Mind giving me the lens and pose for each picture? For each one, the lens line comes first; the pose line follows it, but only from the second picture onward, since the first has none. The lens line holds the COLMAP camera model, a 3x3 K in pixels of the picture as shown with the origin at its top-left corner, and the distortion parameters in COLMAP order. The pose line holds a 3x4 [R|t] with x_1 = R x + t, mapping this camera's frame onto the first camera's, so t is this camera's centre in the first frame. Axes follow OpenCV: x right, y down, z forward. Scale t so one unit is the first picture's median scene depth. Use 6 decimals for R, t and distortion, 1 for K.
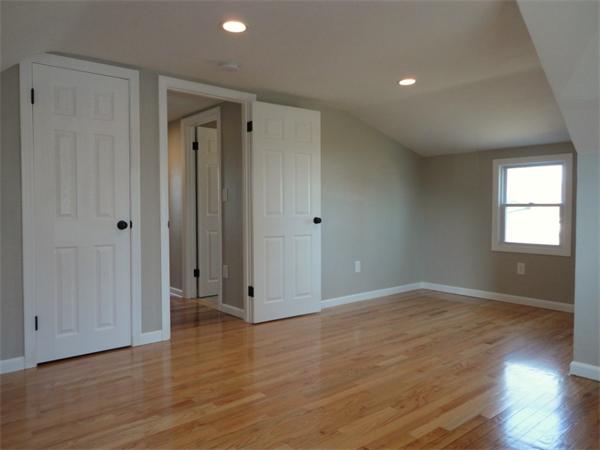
lens RADIAL K [[437.0, 0, 301.3], [0, 437.0, 221.5], [0, 0, 1]] dist [-0.003762, 0.001436]
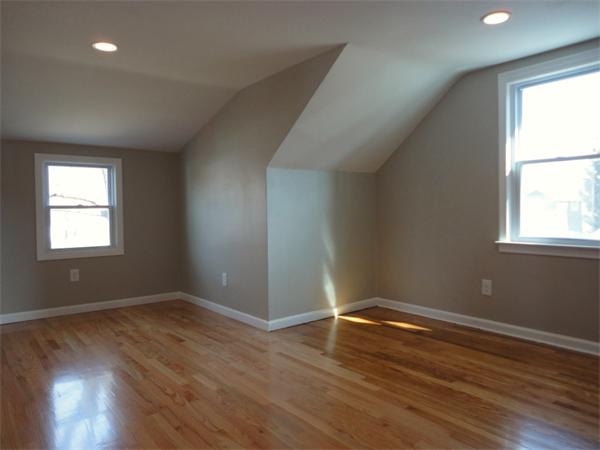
lens RADIAL K [[437.0, 0, 301.3], [0, 437.0, 221.5], [0, 0, 1]] dist [-0.003762, 0.001436]
pose [[0.056744, -0.030662, 0.997918, -0.416292], [0.046224, 0.998537, 0.028053, -0.010656], [-0.997318, 0.044536, 0.058078, 0.485272]]
